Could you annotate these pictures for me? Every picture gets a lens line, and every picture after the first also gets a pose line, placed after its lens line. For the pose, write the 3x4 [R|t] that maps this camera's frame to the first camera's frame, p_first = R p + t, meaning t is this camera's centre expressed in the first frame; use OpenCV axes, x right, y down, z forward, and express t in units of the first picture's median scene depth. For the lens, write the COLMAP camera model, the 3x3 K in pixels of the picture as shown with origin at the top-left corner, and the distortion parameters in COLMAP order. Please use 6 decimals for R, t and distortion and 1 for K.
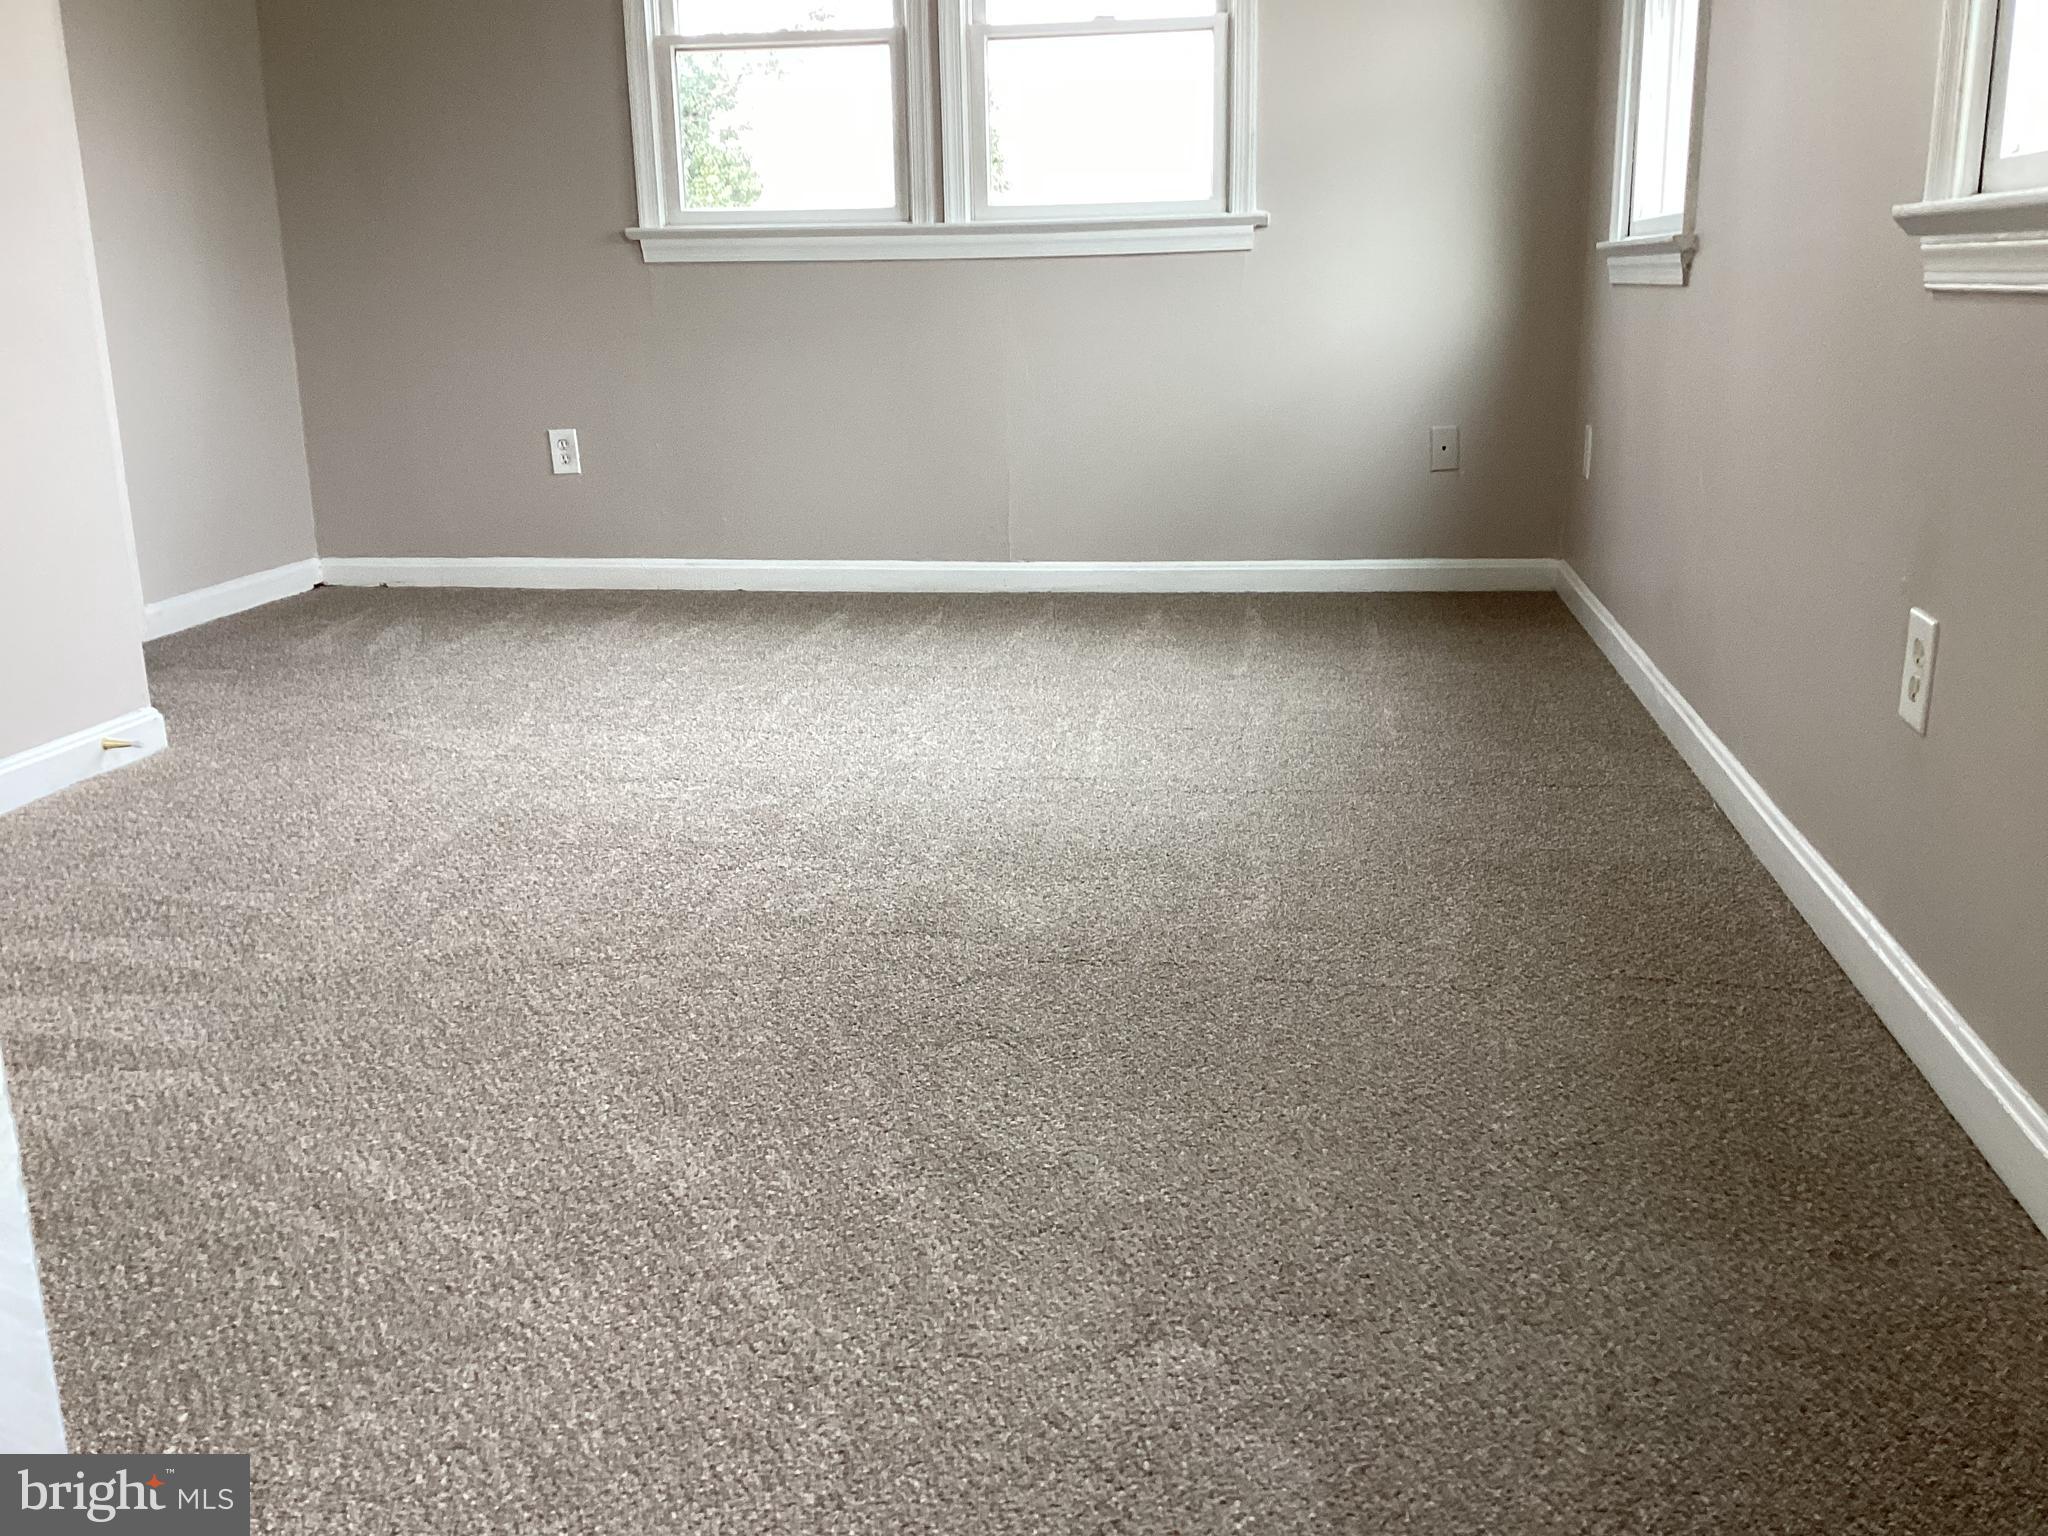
lens RADIAL K [[1861.6, 0, 1032.3], [0, 1861.6, 767.6], [0, 0, 1]] dist [0.135032, -0.284959]
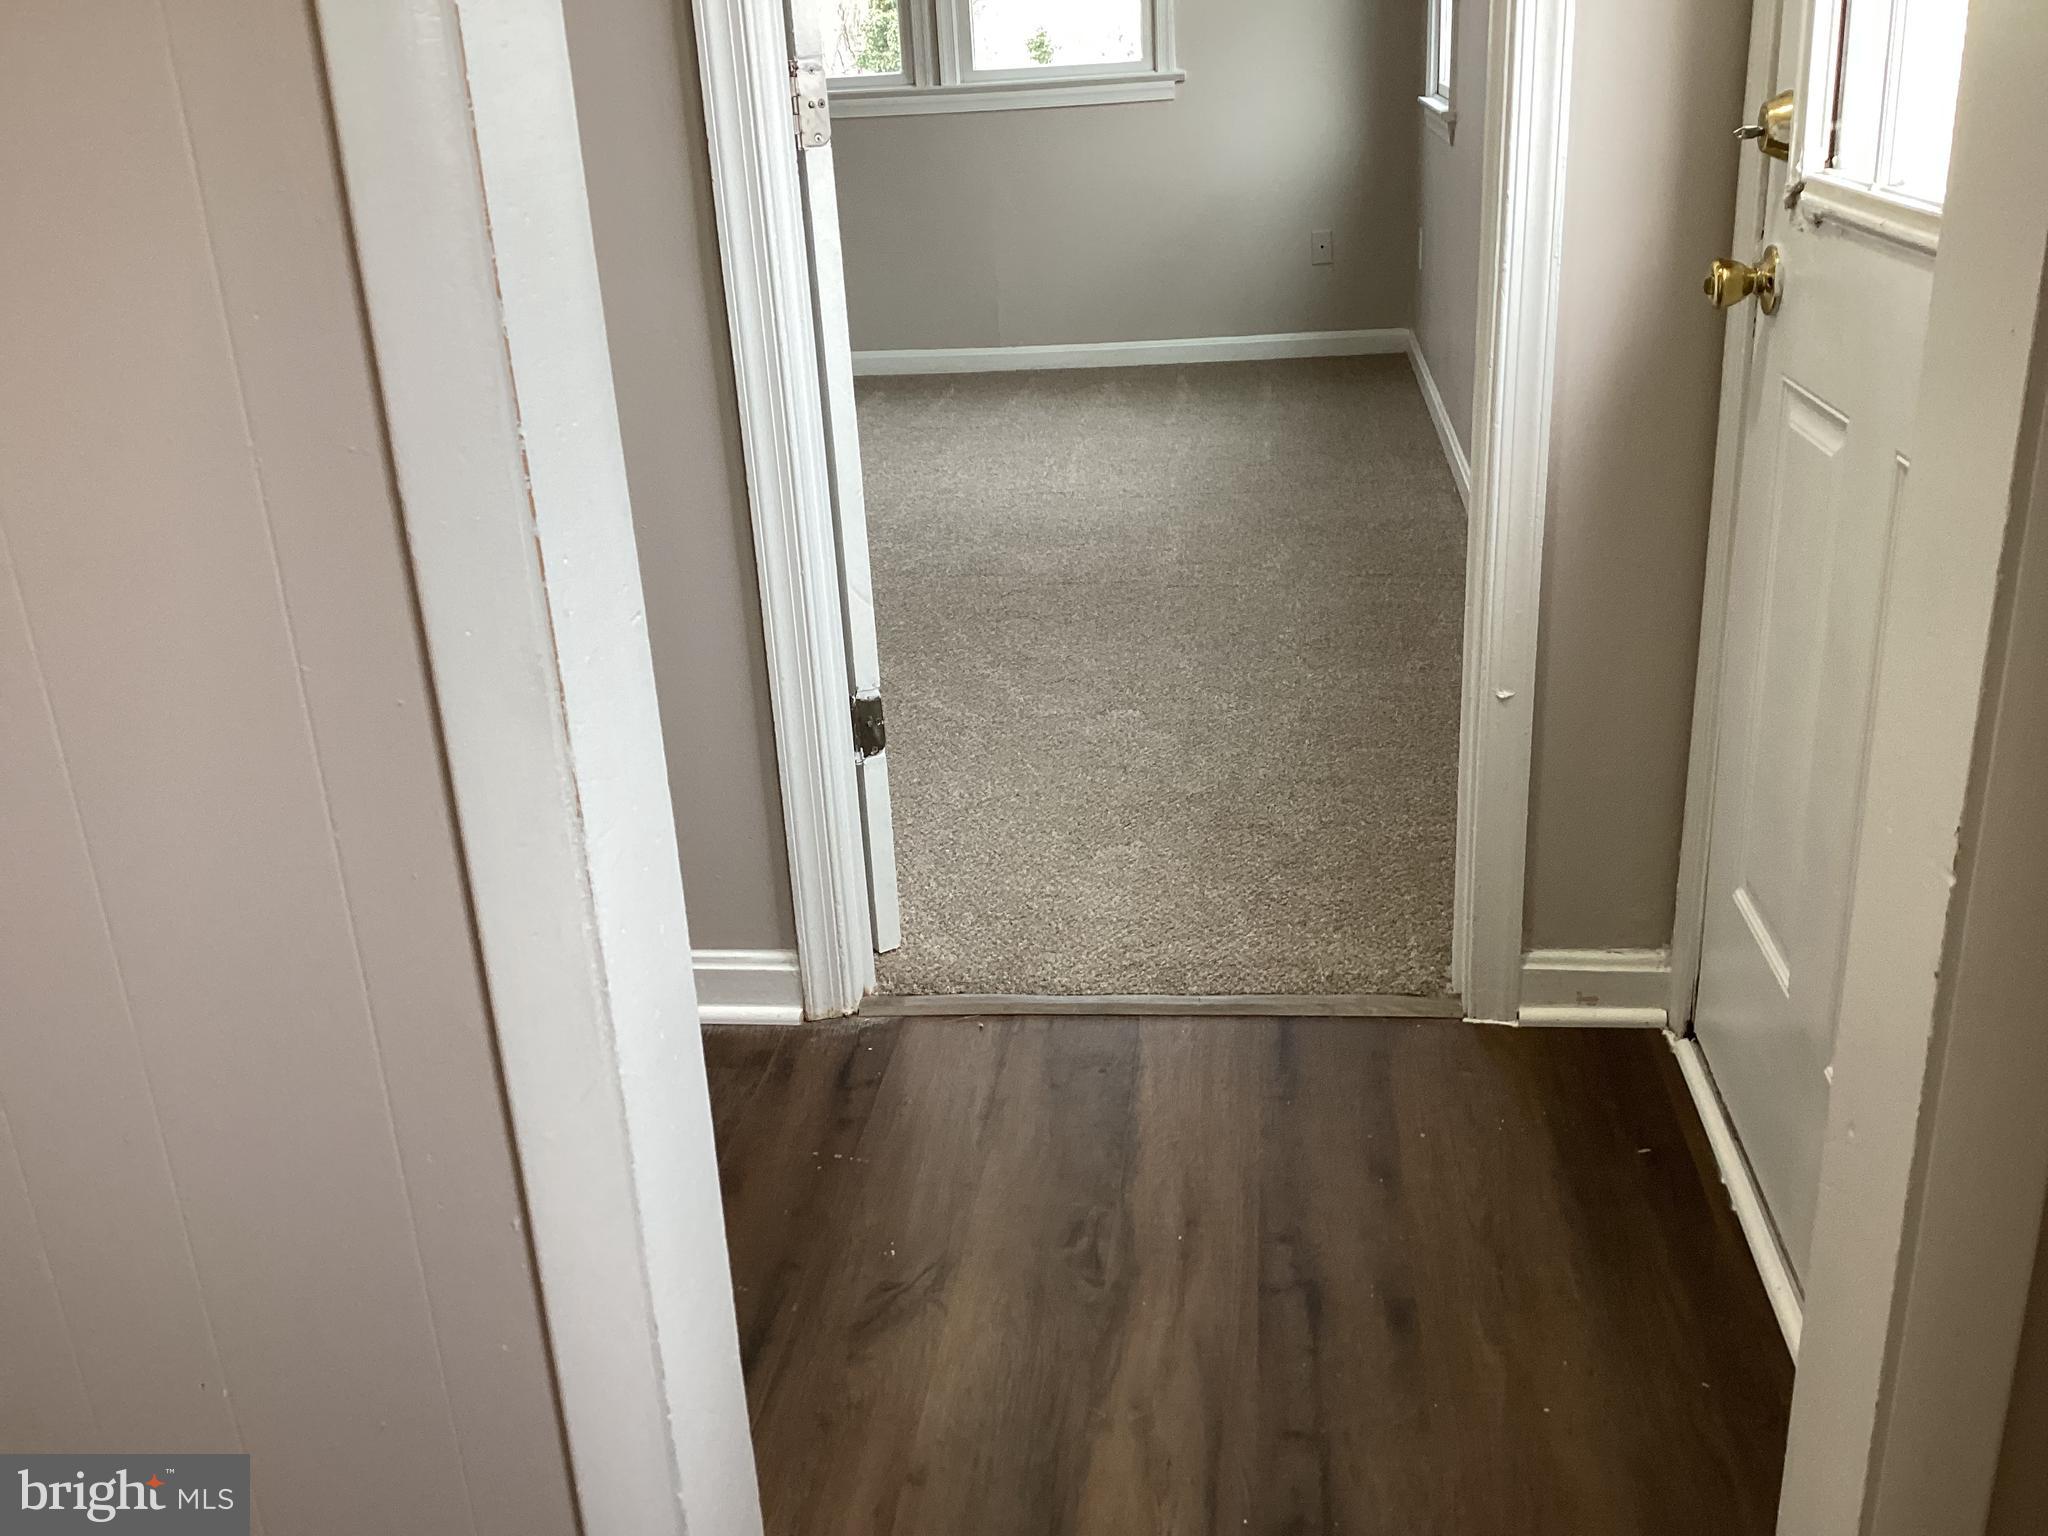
lens RADIAL K [[1861.6, 0, 1032.3], [0, 1861.6, 767.6], [0, 0, 1]] dist [0.135032, -0.284959]
pose [[0.999047, -0.042138, 0.011381, -0.026247], [0.040514, 0.992255, 0.117427, 0.046435], [-0.016241, -0.116854, 0.993016, -0.541010]]
